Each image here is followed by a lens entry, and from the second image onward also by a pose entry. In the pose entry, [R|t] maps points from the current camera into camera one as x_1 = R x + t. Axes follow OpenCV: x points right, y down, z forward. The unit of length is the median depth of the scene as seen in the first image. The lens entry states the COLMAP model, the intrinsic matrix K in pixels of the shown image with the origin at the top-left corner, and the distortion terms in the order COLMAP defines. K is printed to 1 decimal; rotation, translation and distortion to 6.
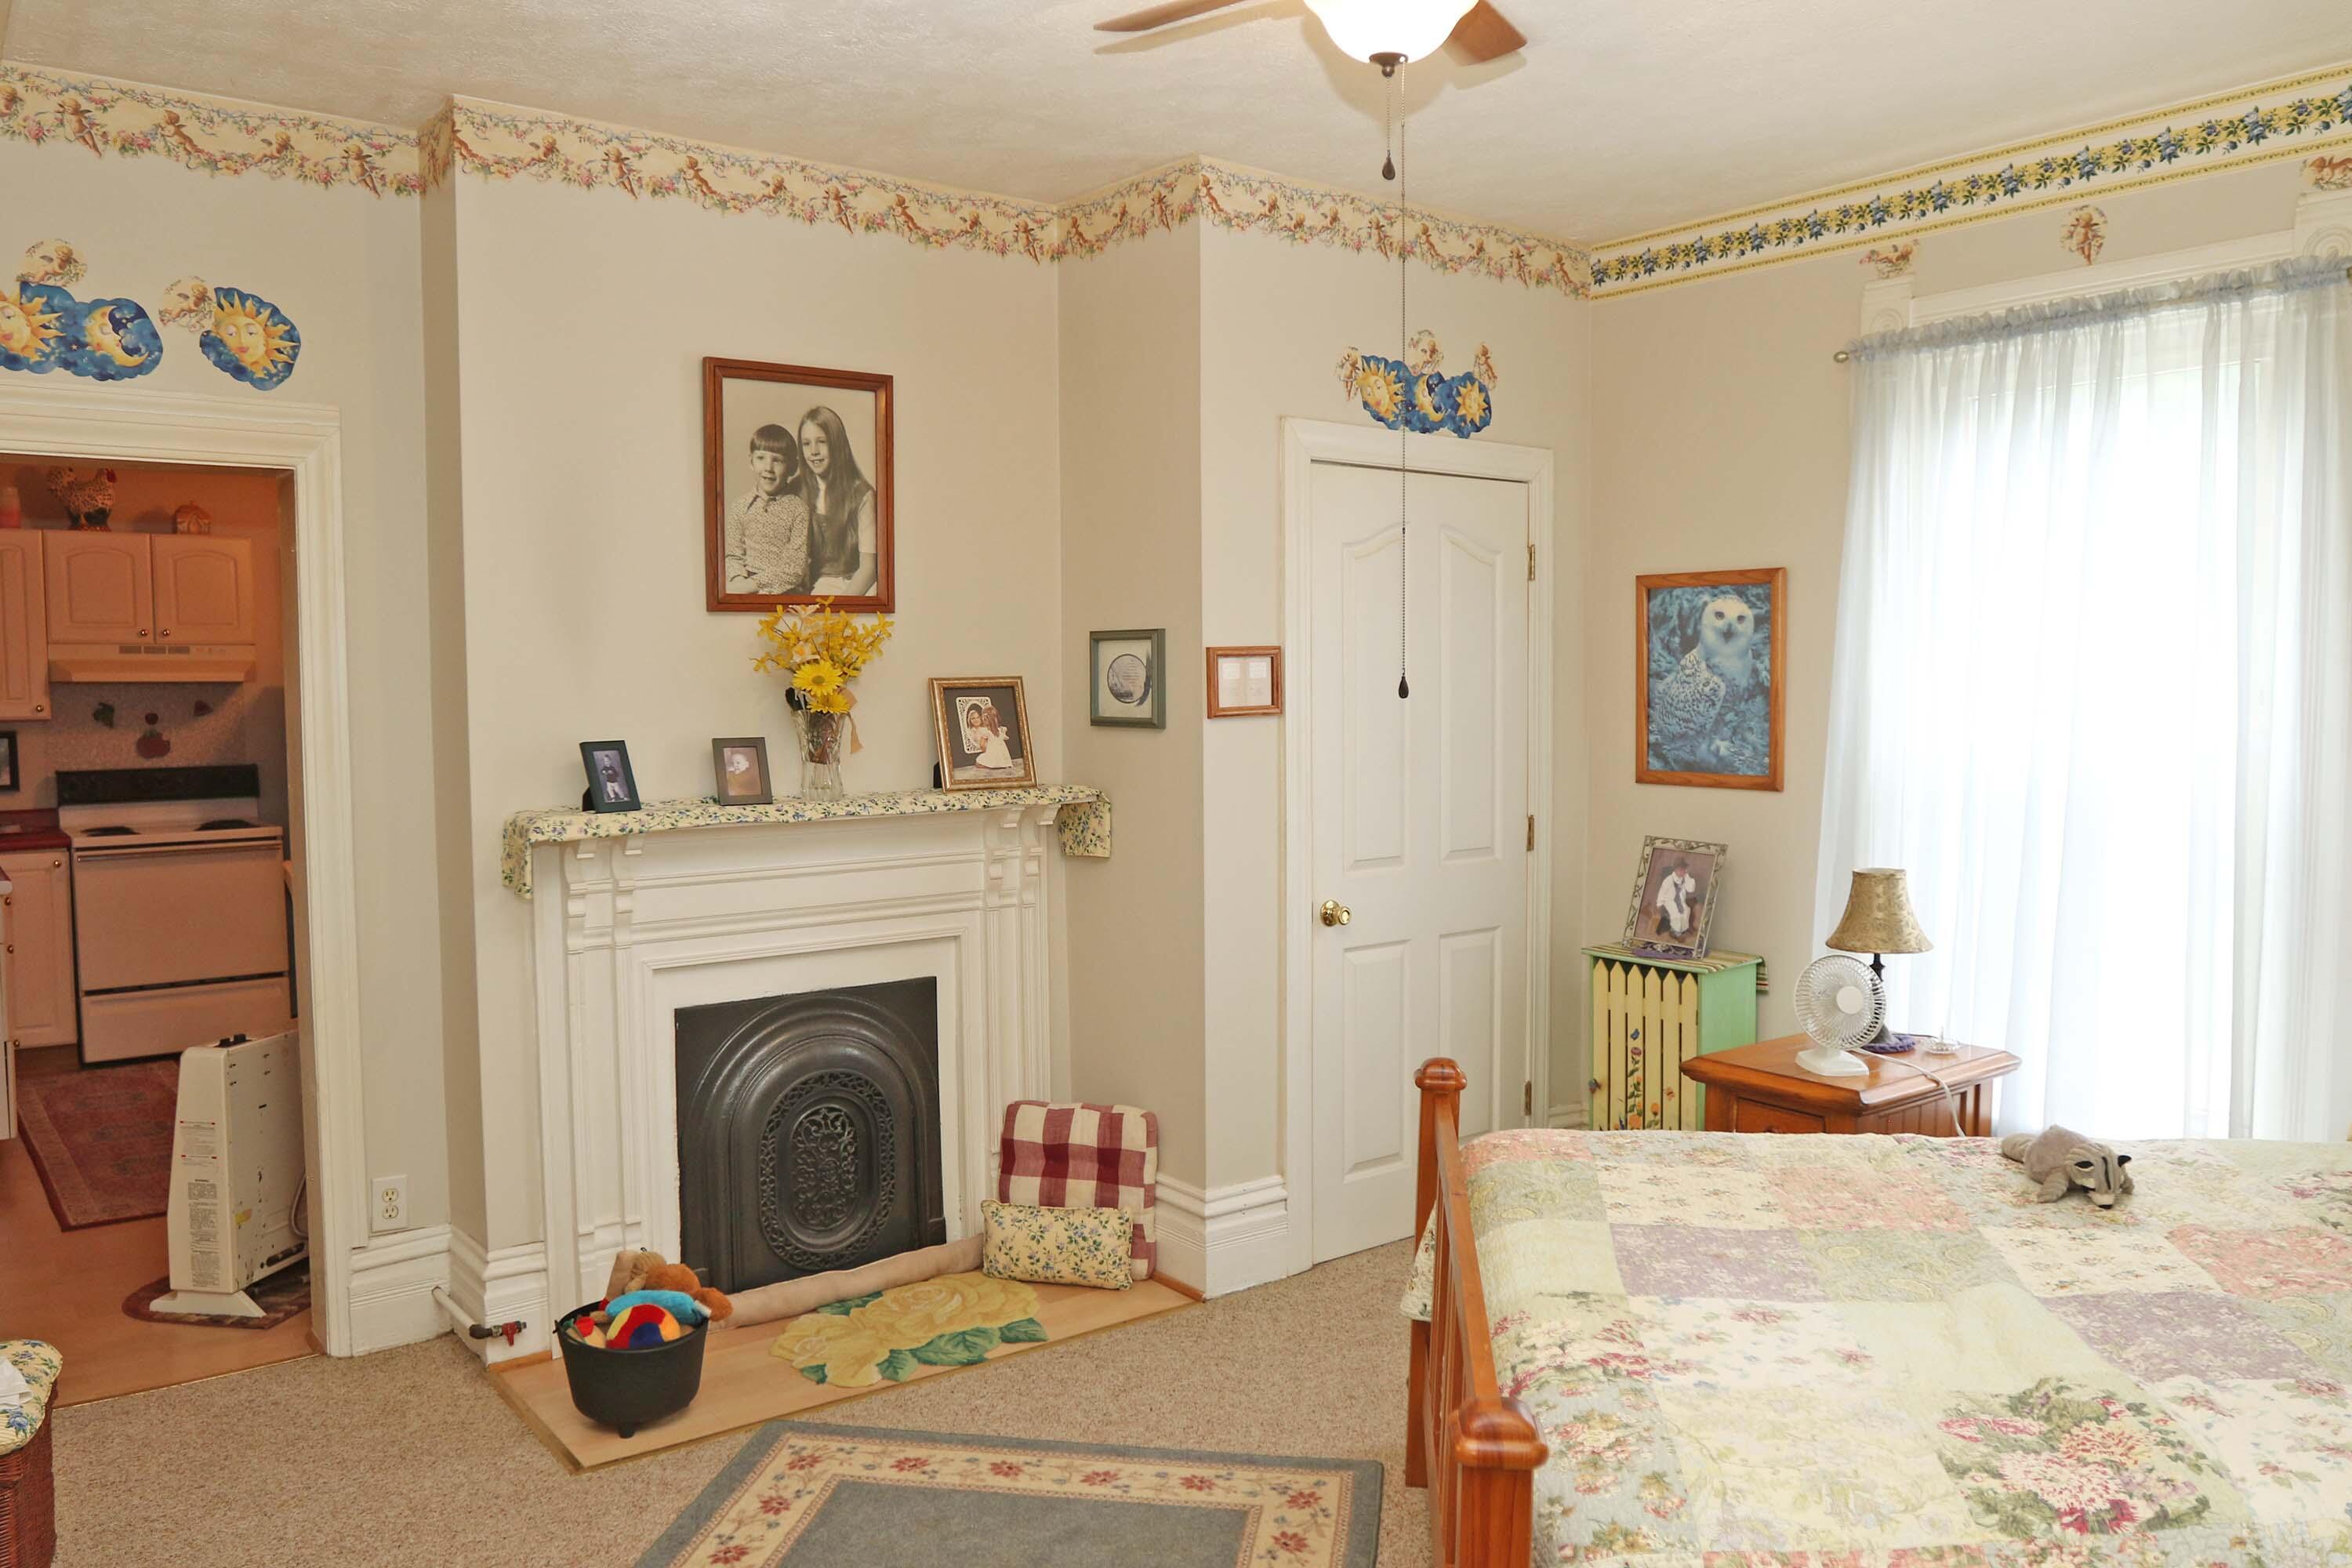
lens RADIAL K [[1751.1, 0, 1182.6], [0, 1751.1, 801.5], [0, 0, 1]] dist [-0.076662, 0.053933]
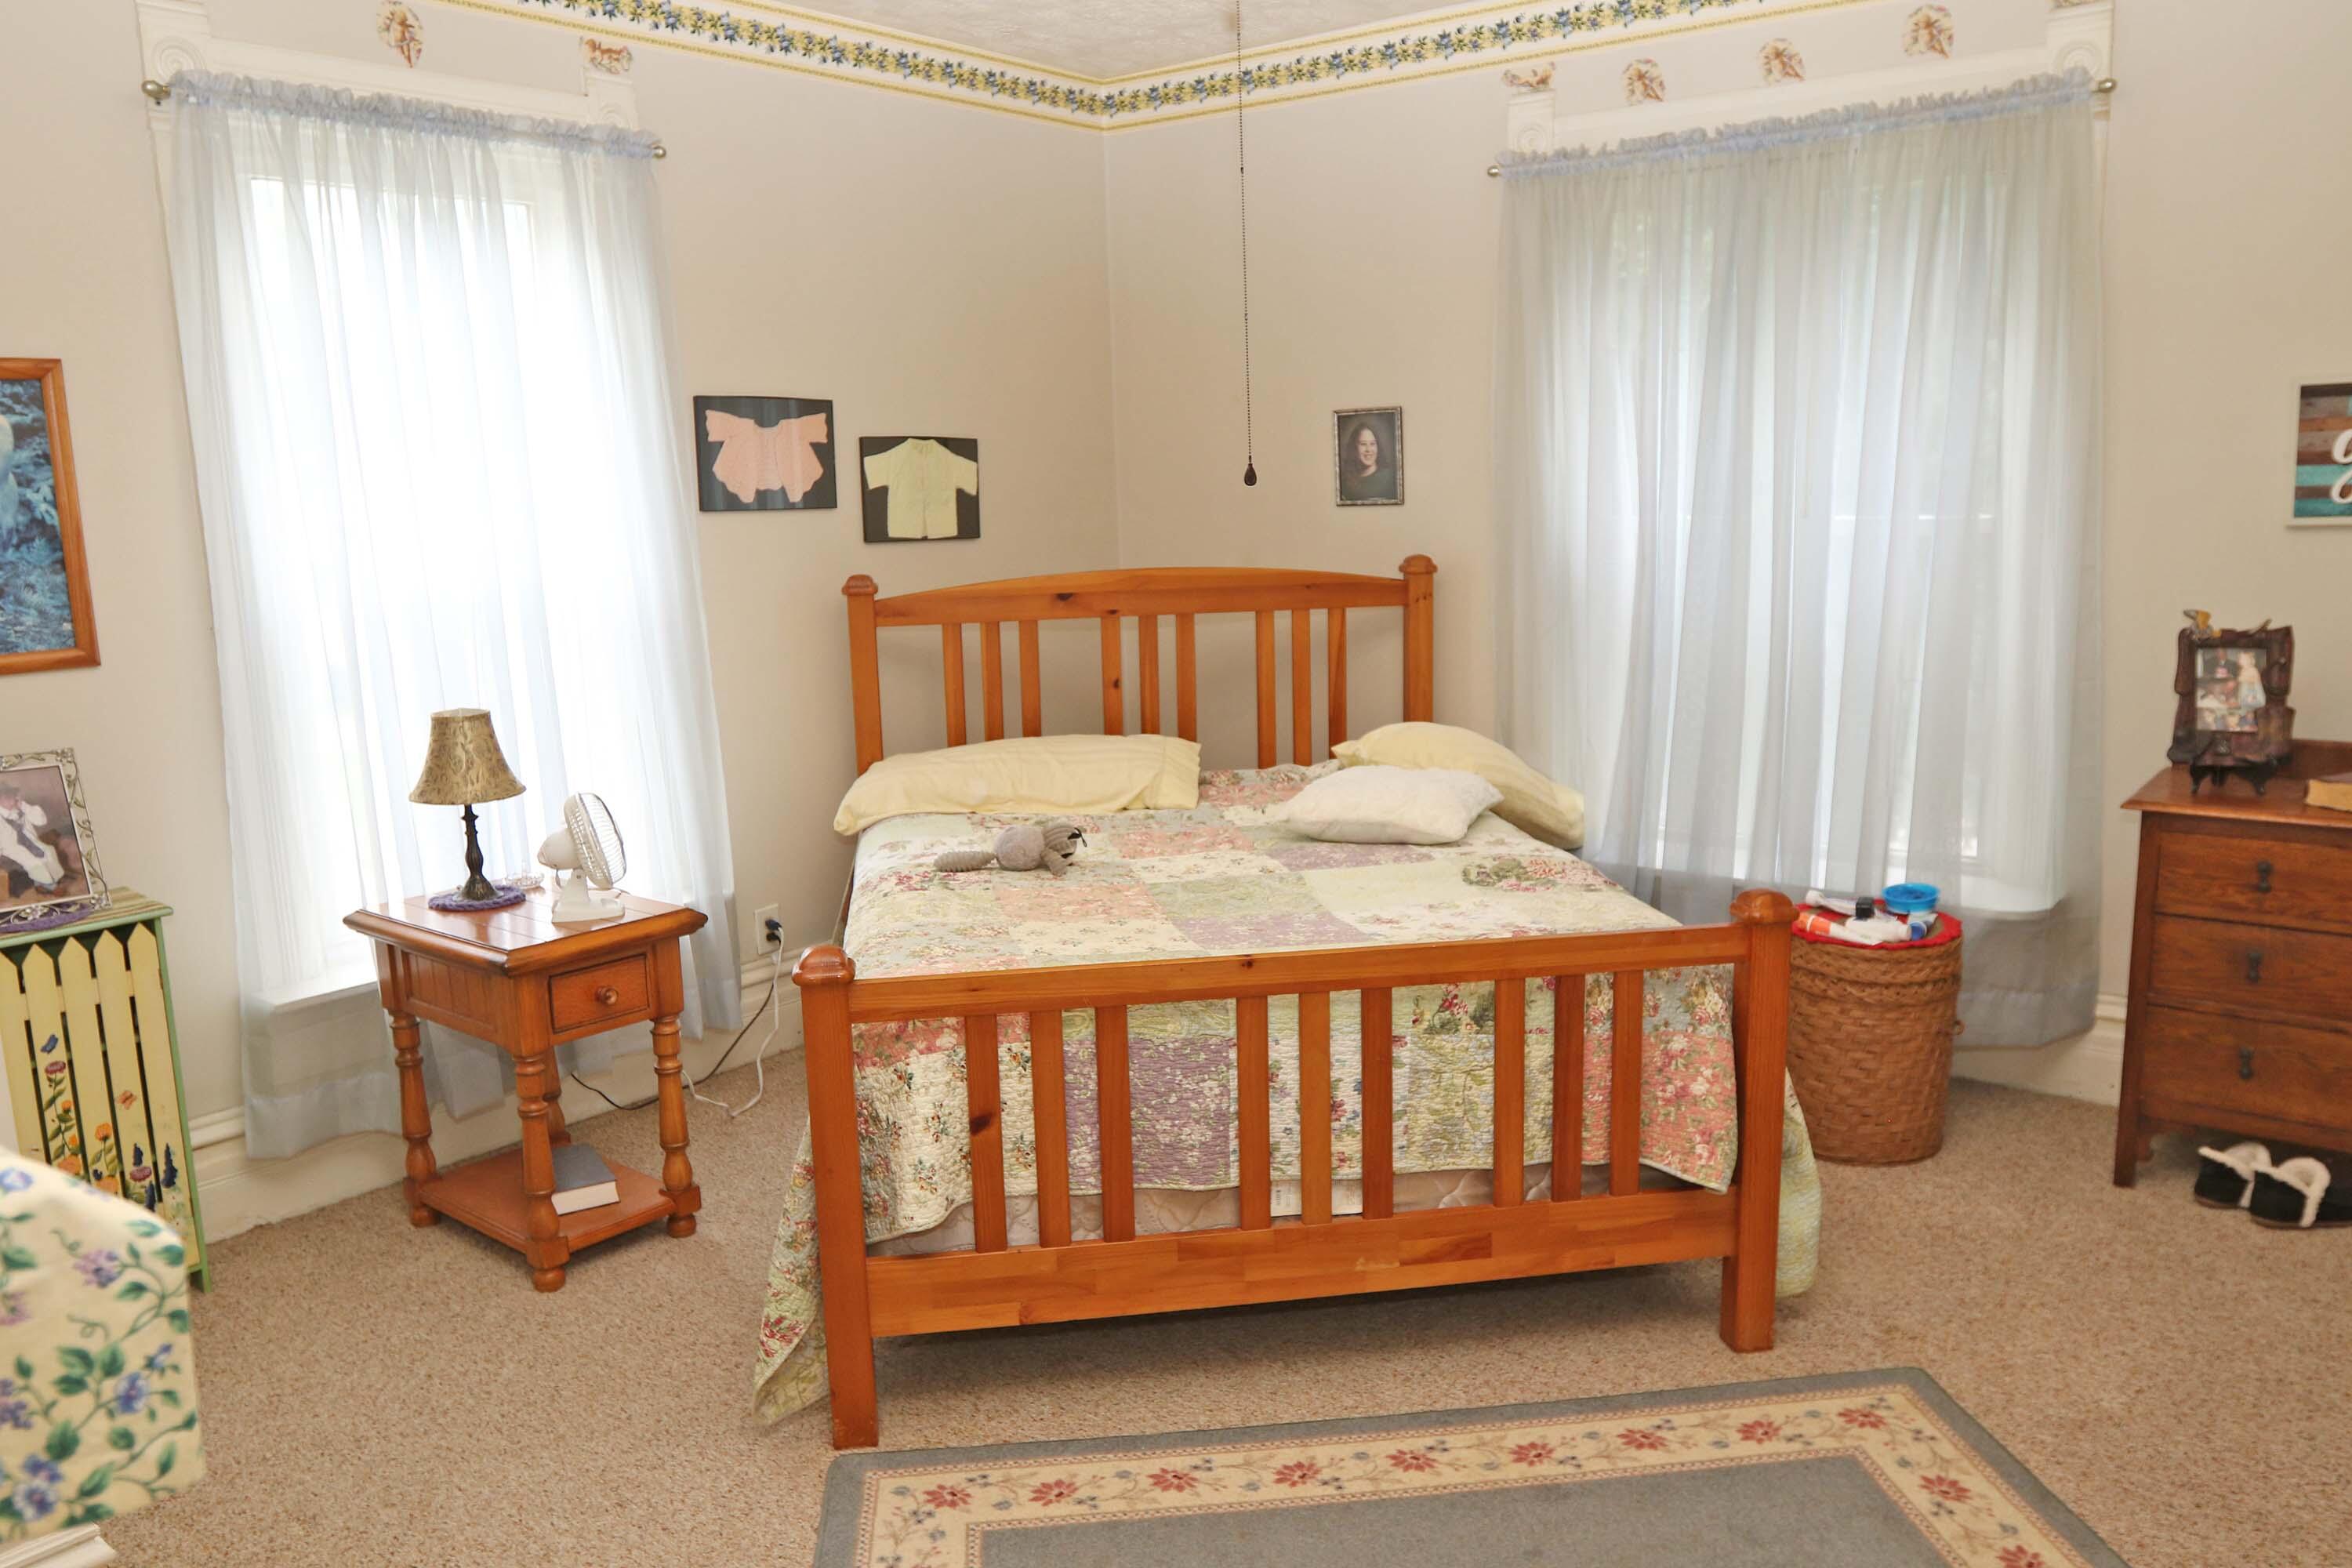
lens RADIAL K [[1751.1, 0, 1182.6], [0, 1751.1, 801.5], [0, 0, 1]] dist [-0.076662, 0.053933]
pose [[-0.250719, -0.164683, 0.953950, -0.478969], [0.099412, 0.975834, 0.194588, -0.045352], [-0.962942, 0.143621, -0.228289, 0.723436]]
